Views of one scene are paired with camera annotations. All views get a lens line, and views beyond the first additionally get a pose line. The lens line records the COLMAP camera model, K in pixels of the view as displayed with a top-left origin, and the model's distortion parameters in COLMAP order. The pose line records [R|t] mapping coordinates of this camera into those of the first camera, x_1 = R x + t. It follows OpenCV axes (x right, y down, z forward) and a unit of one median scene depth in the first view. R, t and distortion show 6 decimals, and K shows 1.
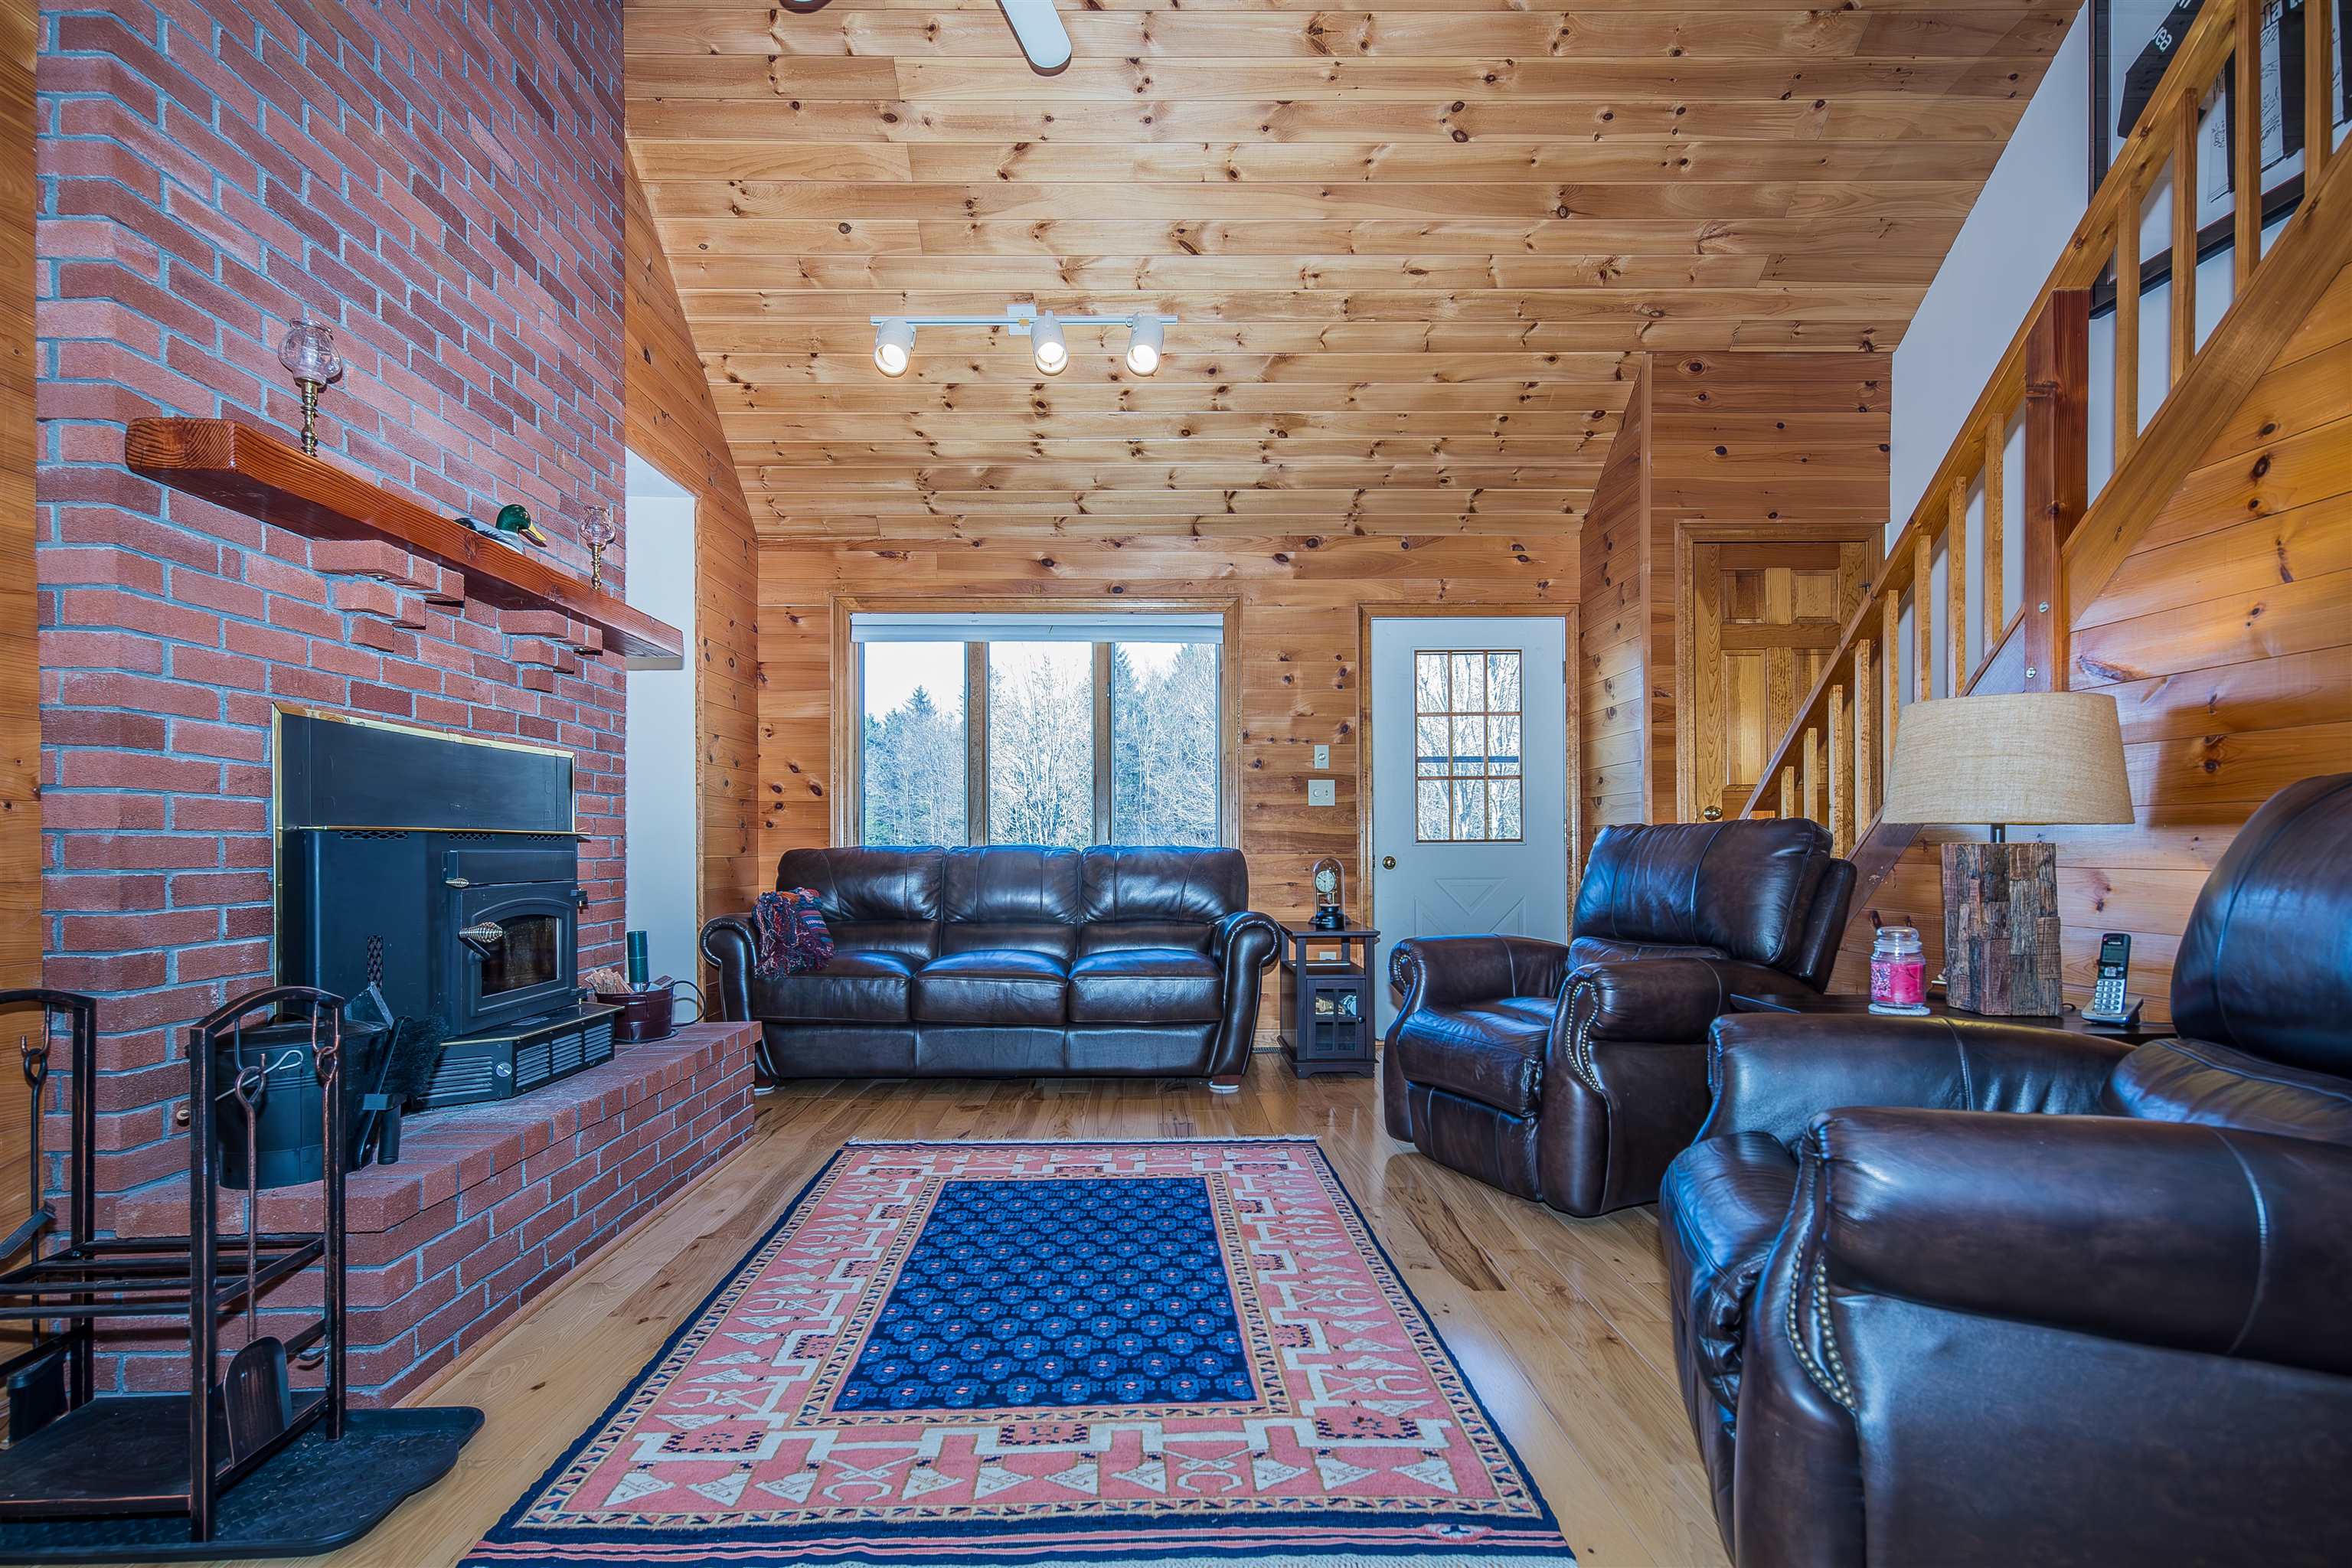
lens RADIAL K [[1137.8, 0, 1160.4], [0, 1137.8, 861.4], [0, 0, 1]] dist [0.007400, 0.000196]
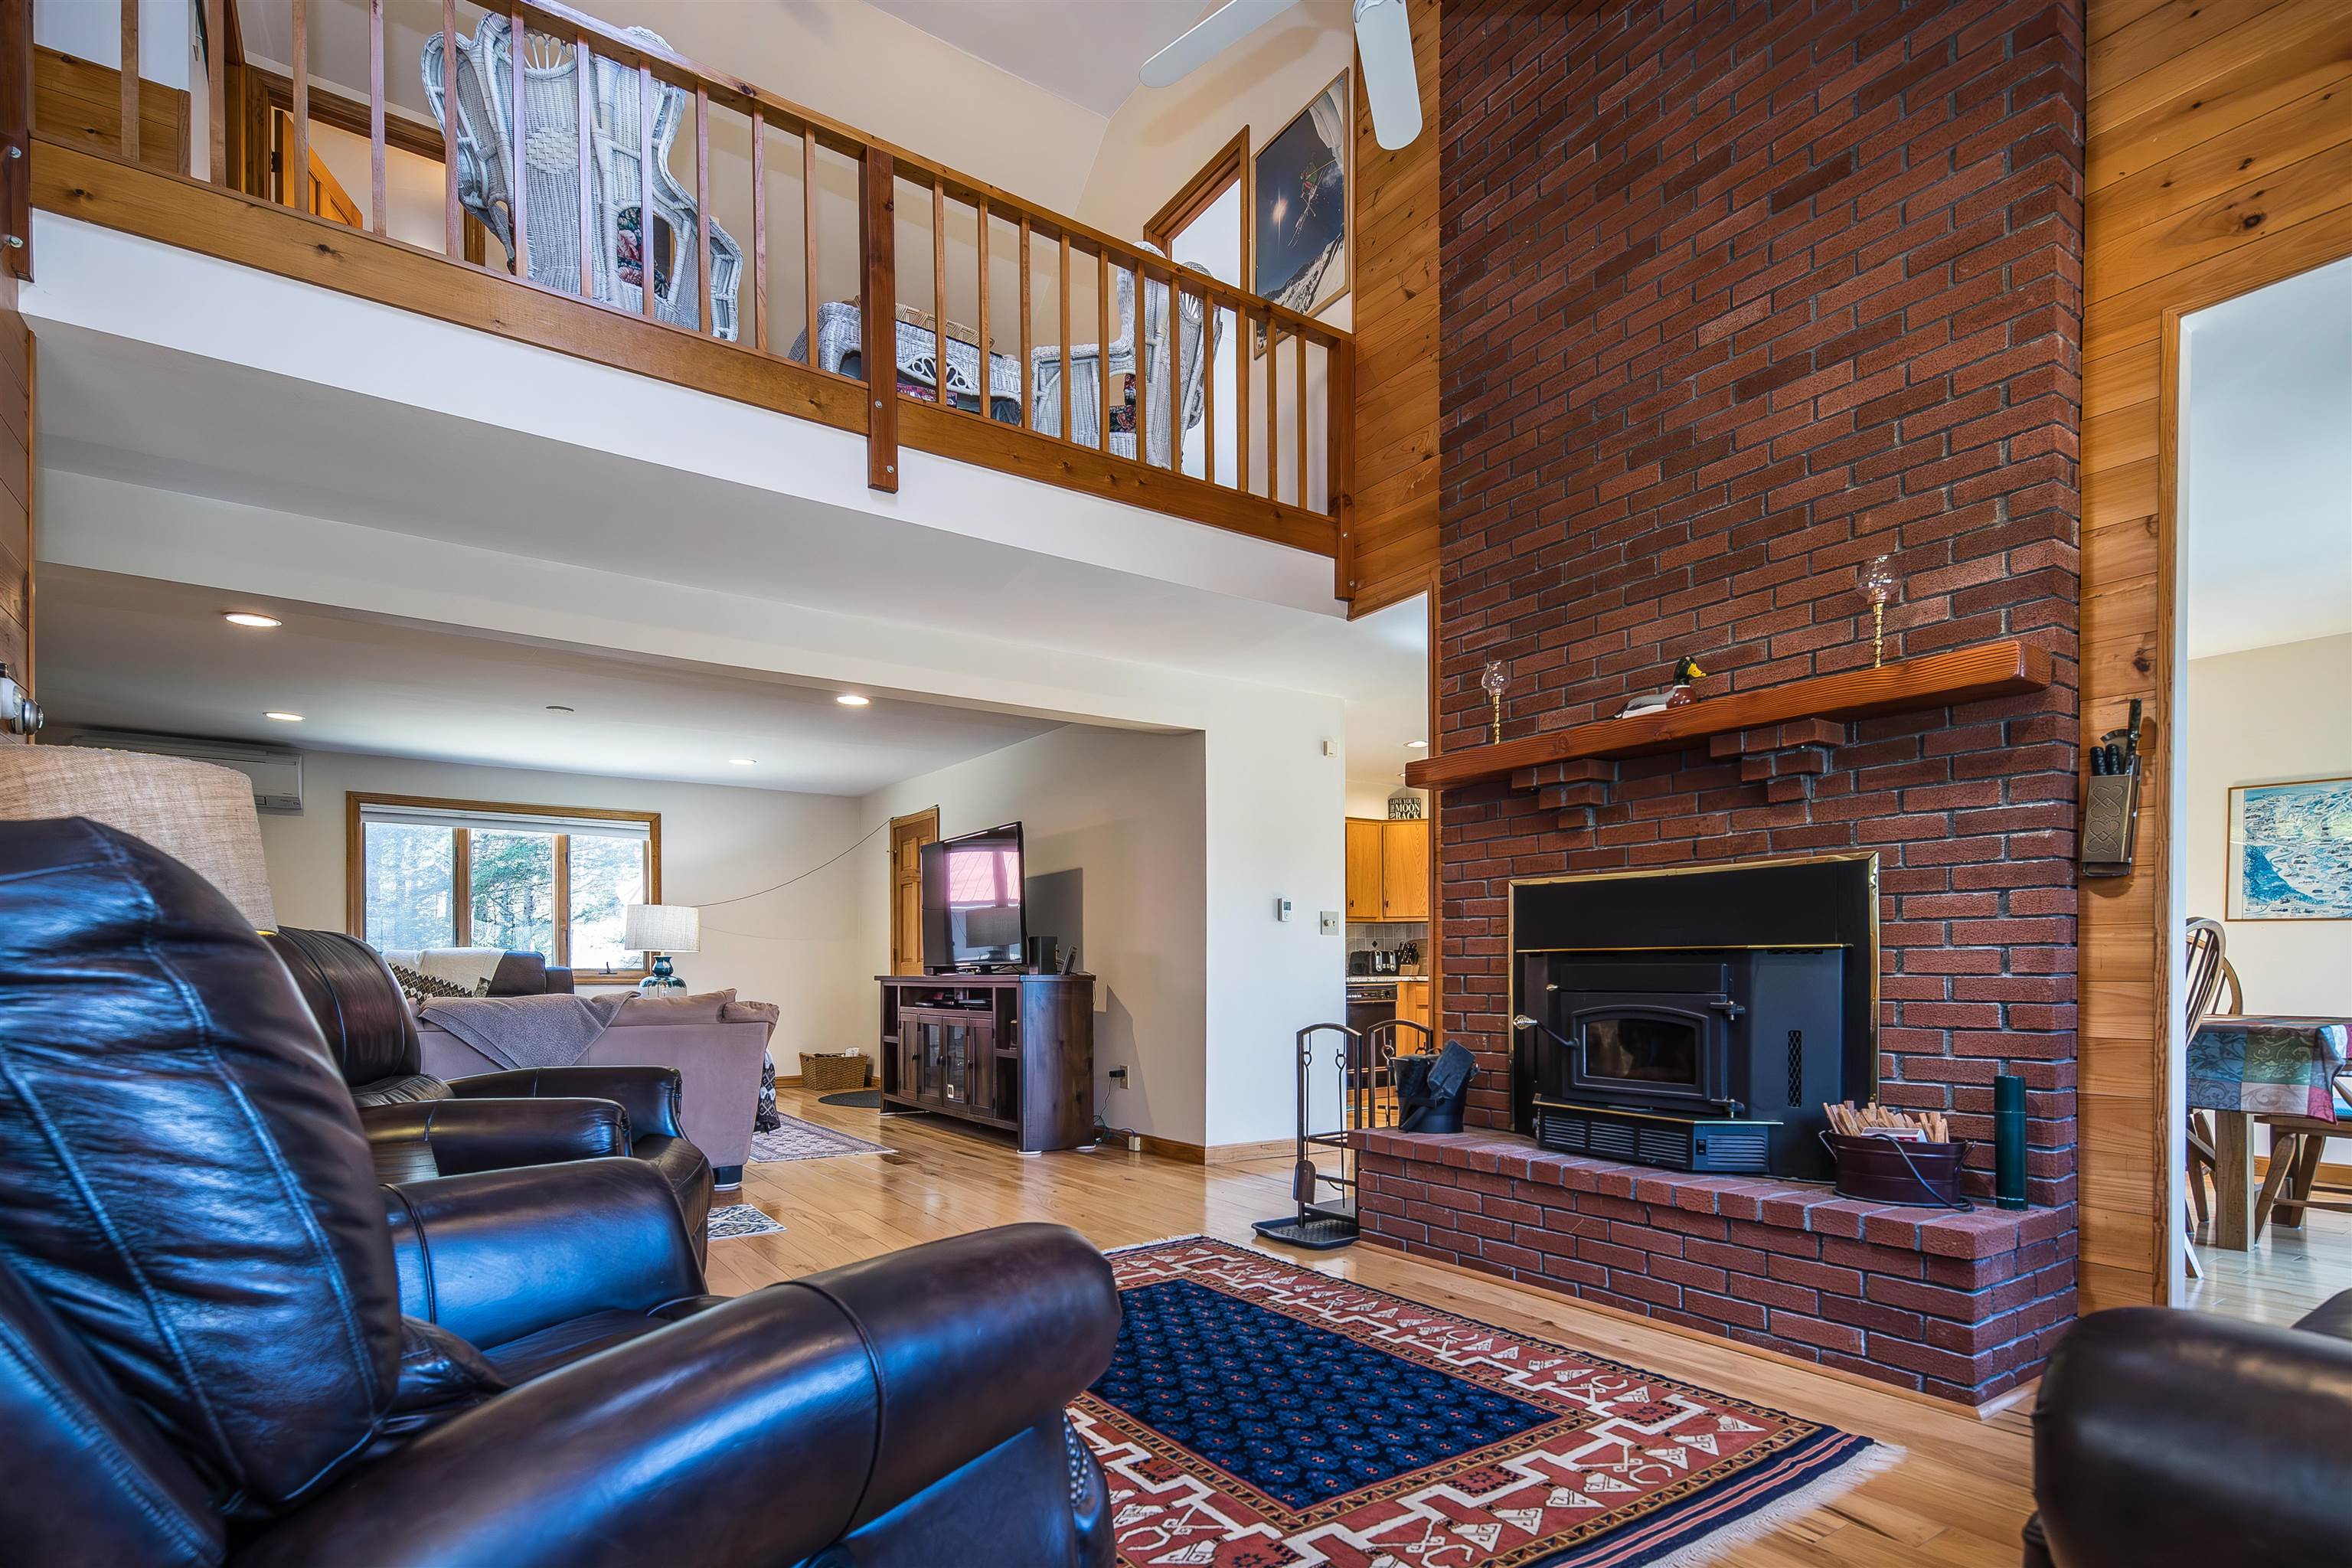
lens RADIAL K [[1135.9, 0, 1169.2], [0, 1135.9, 921.3], [0, 0, 1]] dist [0.002294, -0.000408]
pose [[-0.831865, -0.018162, -0.554681, 0.315504], [-0.002380, 0.999572, -0.029159, -0.010038], [0.554973, -0.022936, -0.831552, 1.078219]]
